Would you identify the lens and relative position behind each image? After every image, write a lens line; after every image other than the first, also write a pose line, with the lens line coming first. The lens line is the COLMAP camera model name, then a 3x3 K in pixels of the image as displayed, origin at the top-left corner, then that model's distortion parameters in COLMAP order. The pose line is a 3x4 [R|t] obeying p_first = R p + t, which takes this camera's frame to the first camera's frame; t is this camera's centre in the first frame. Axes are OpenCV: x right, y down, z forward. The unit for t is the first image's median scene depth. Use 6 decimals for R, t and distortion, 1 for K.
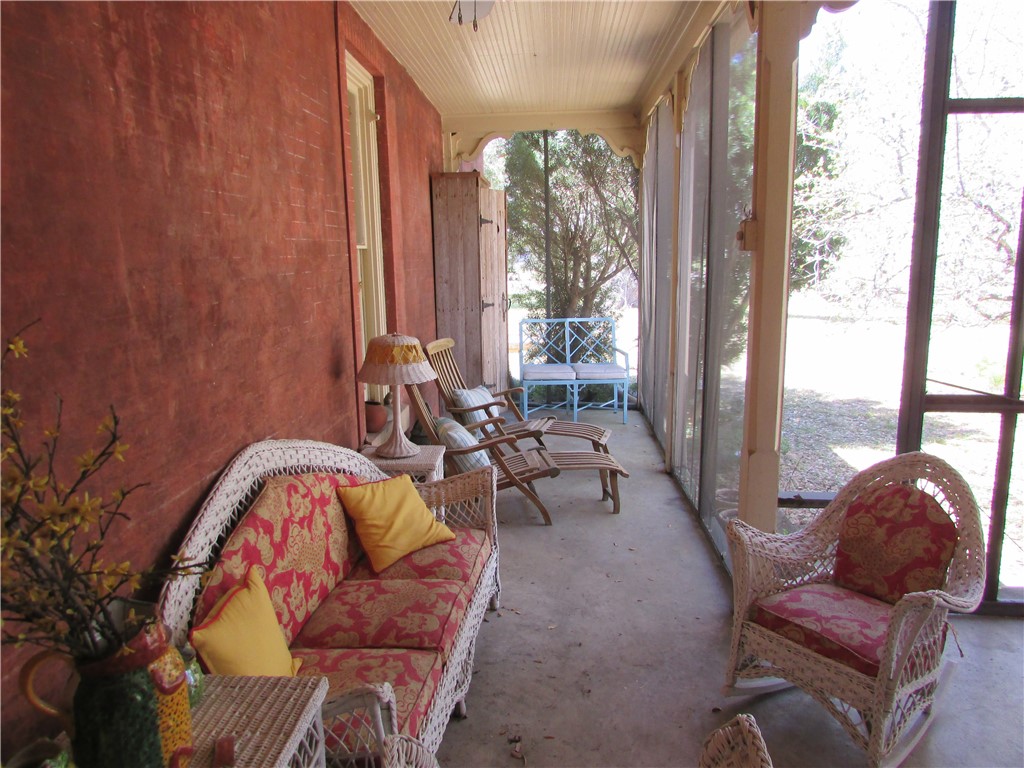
lens RADIAL K [[724.2, 0, 508.6], [0, 724.2, 383.9], [0, 0, 1]] dist [-0.020409, -0.005693]
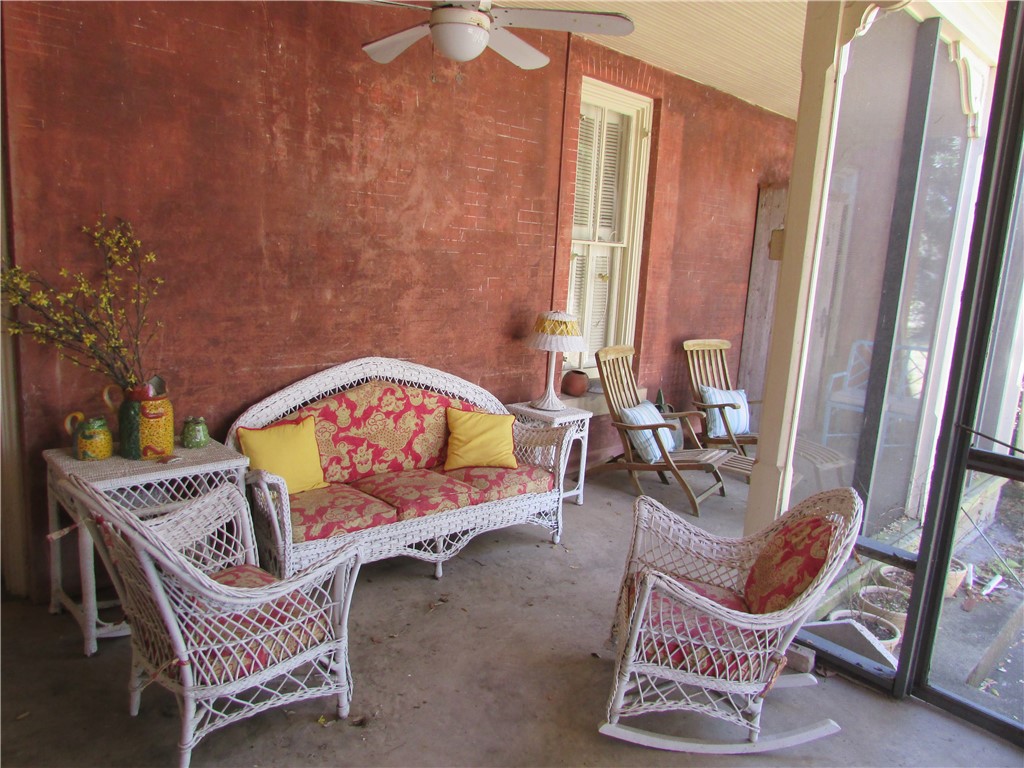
lens RADIAL K [[724.2, 0, 507.6], [0, 724.2, 382.2], [0, 0, 1]] dist [-0.020409, -0.005693]
pose [[0.744455, 0.184420, -0.641698, 1.004172], [-0.193077, 0.979497, 0.057506, -0.007693], [0.639147, 0.081087, 0.764798, 0.009444]]
